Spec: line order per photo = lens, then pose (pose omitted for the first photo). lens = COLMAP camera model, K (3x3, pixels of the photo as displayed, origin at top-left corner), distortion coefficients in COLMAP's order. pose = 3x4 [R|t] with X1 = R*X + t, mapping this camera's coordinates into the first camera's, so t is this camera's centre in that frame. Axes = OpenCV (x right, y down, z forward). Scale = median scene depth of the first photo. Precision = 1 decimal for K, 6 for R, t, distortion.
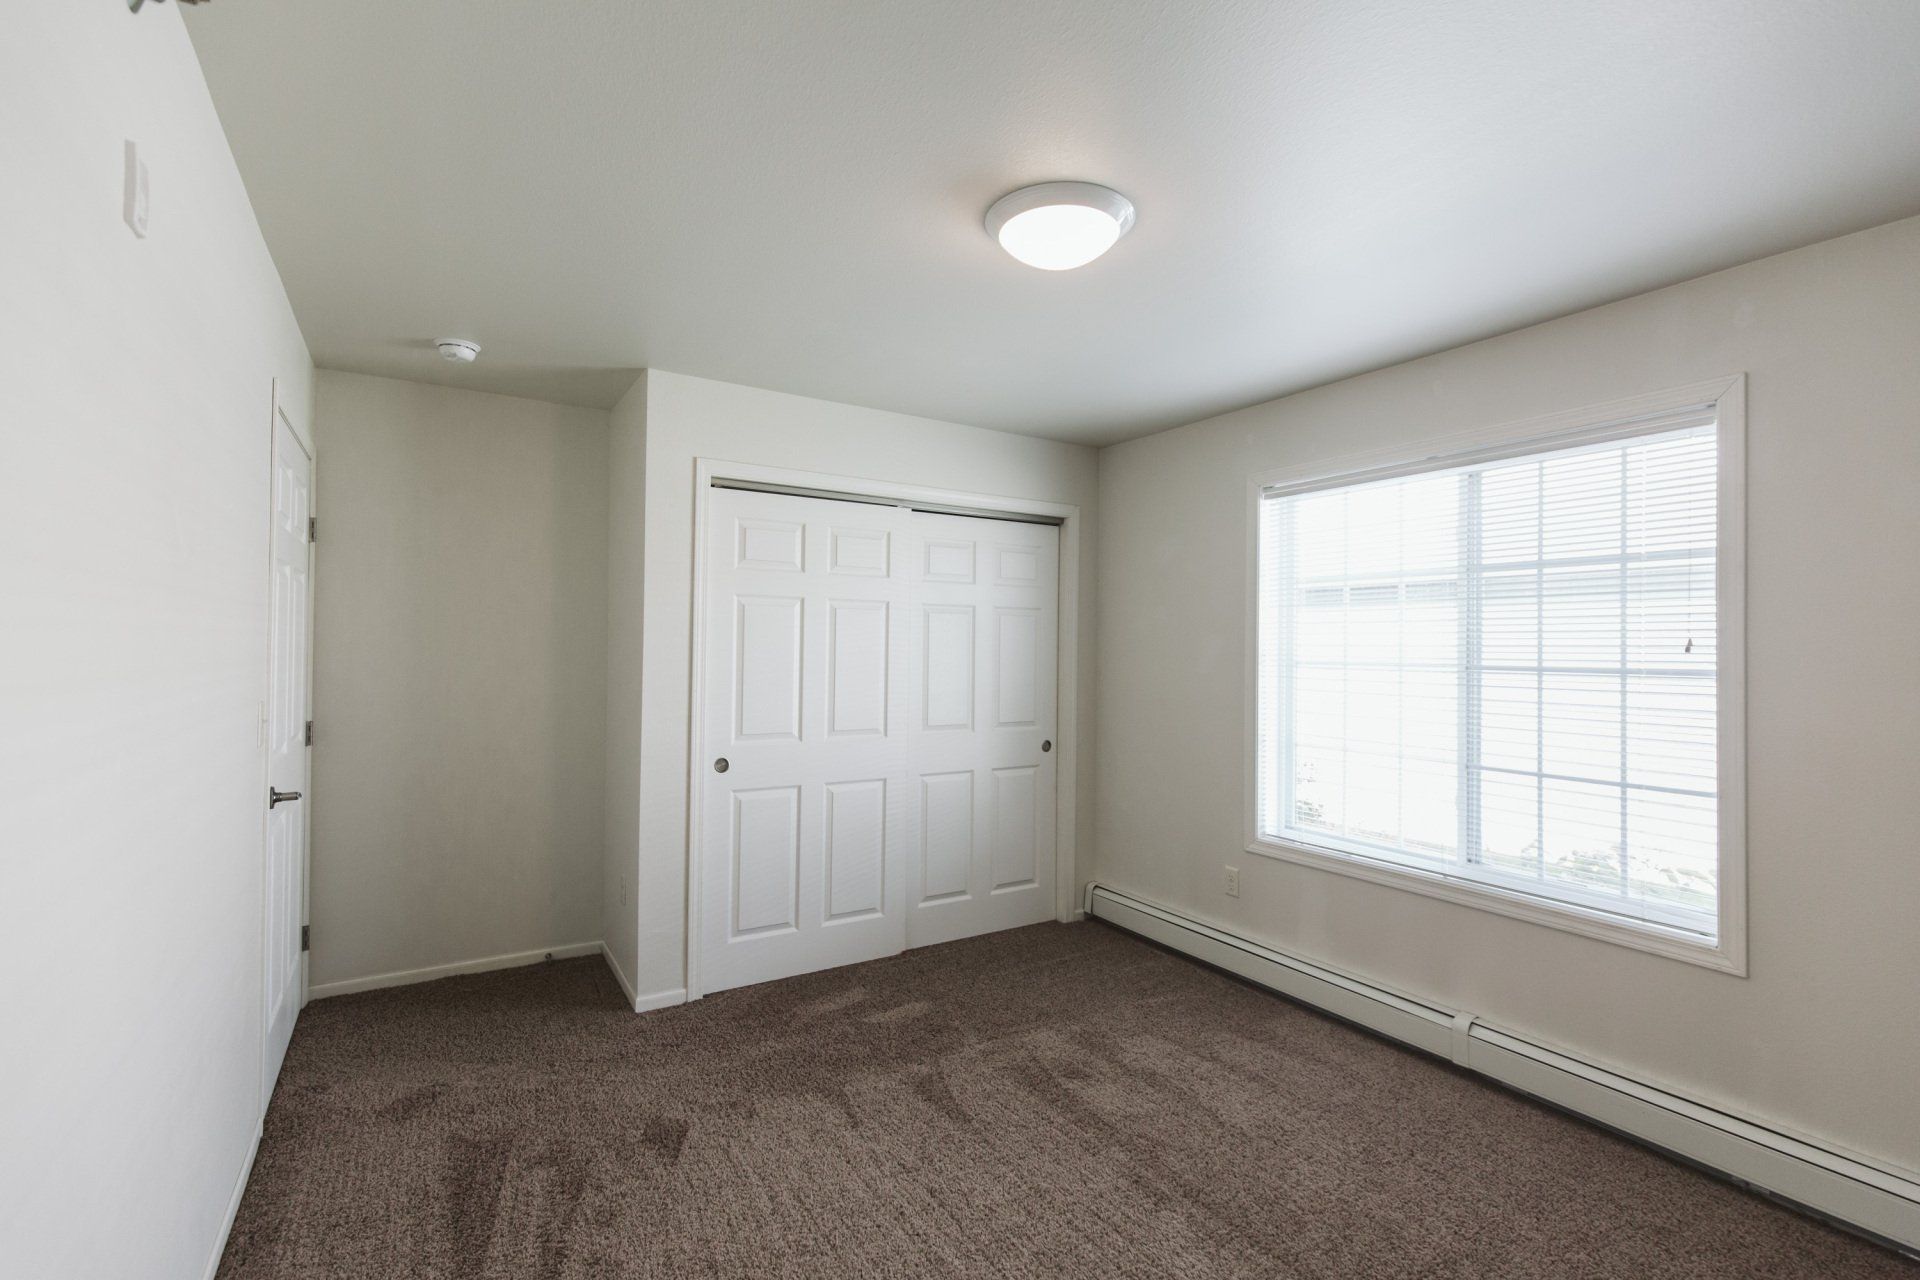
lens RADIAL K [[858.6, 0, 954.7], [0, 858.6, 637.0], [0, 0, 1]] dist [0.004583, -0.000725]
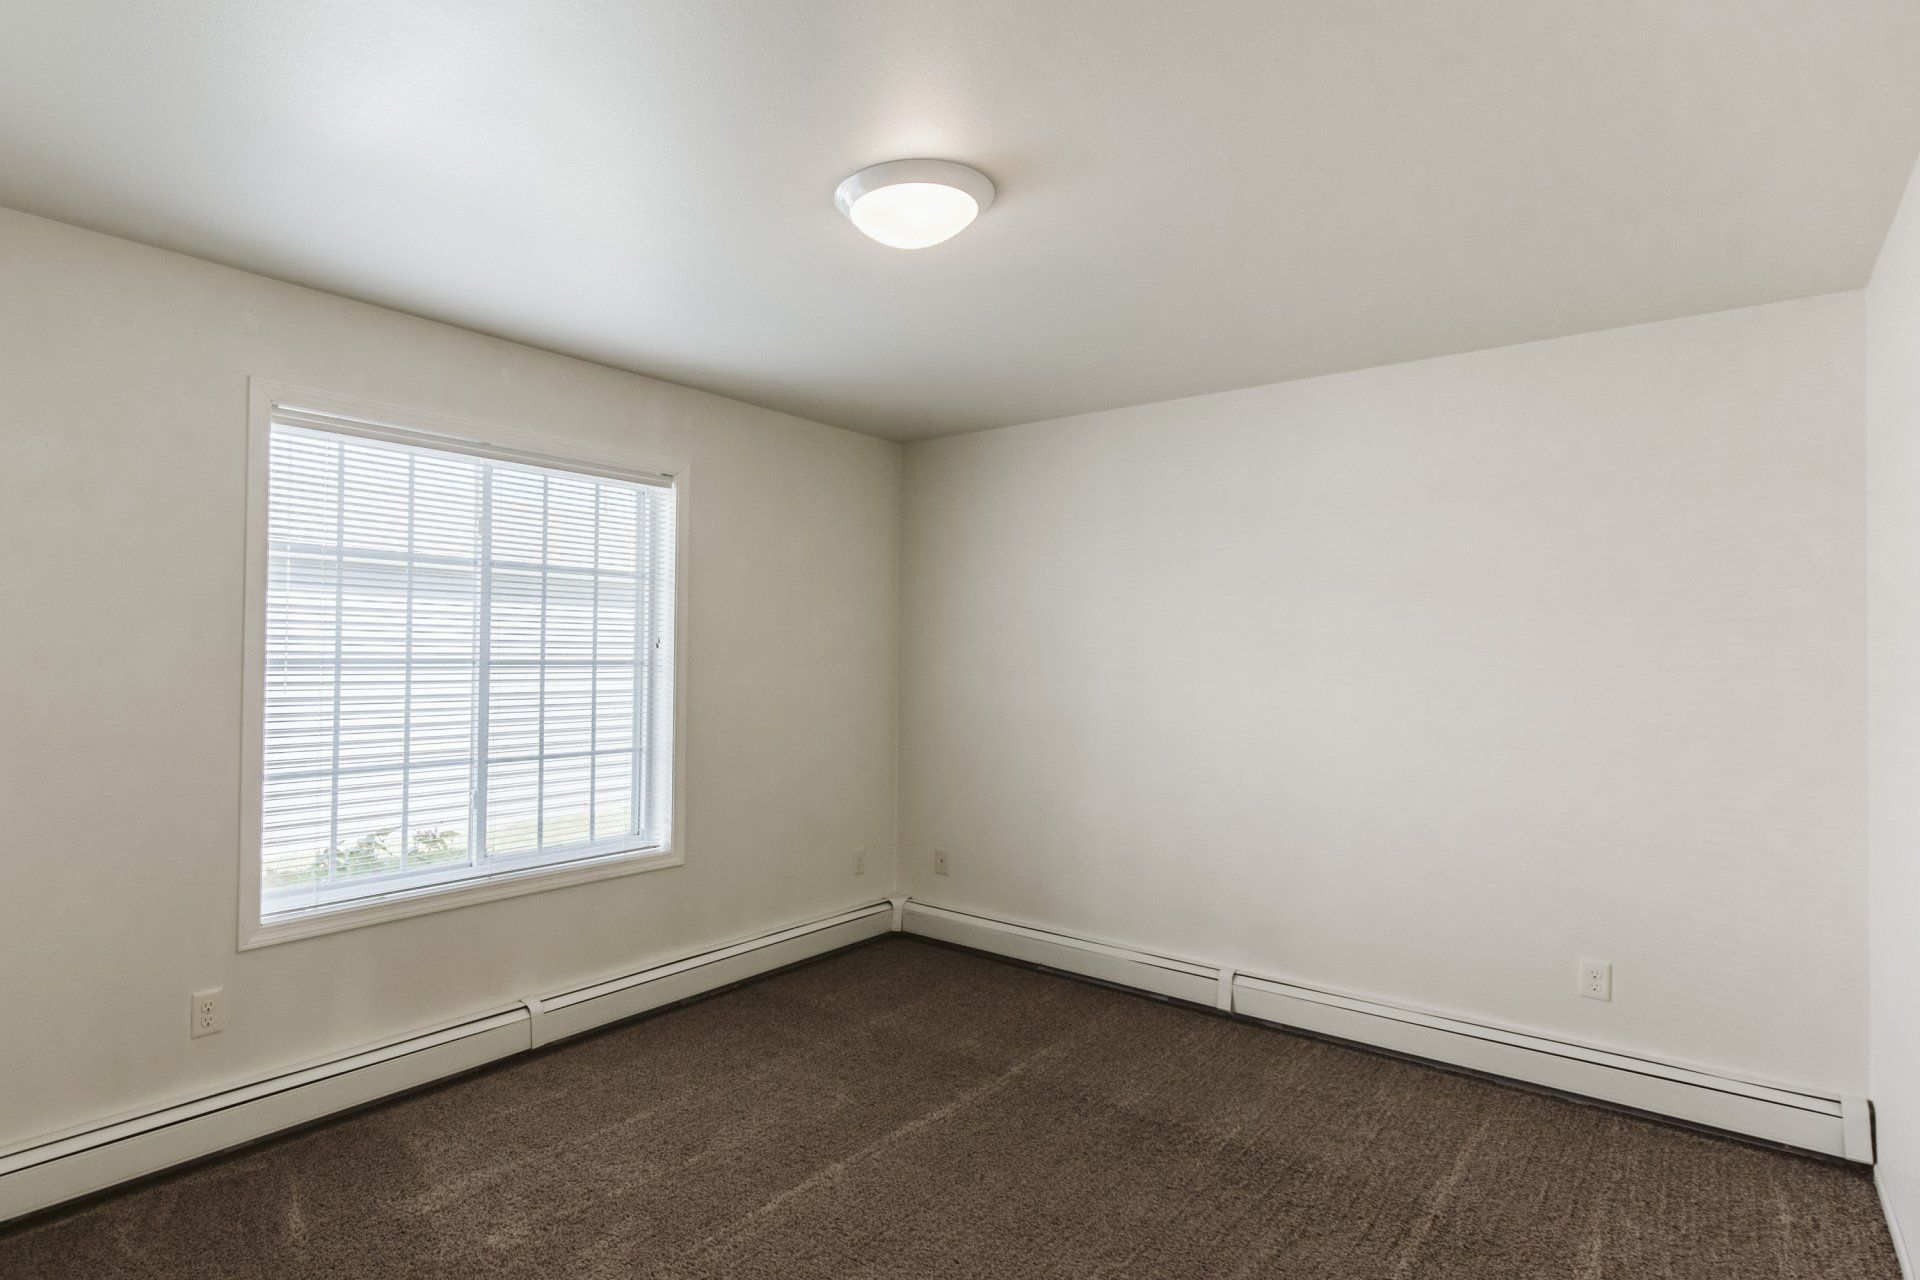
lens RADIAL K [[858.6, 0, 954.7], [0, 858.6, 637.0], [0, 0, 1]] dist [0.004583, -0.000725]
pose [[-0.288162, 0.005605, 0.957565, -0.911536], [-0.025696, 0.999578, -0.013584, 0.009764], [-0.957237, -0.028520, -0.287896, 1.378043]]
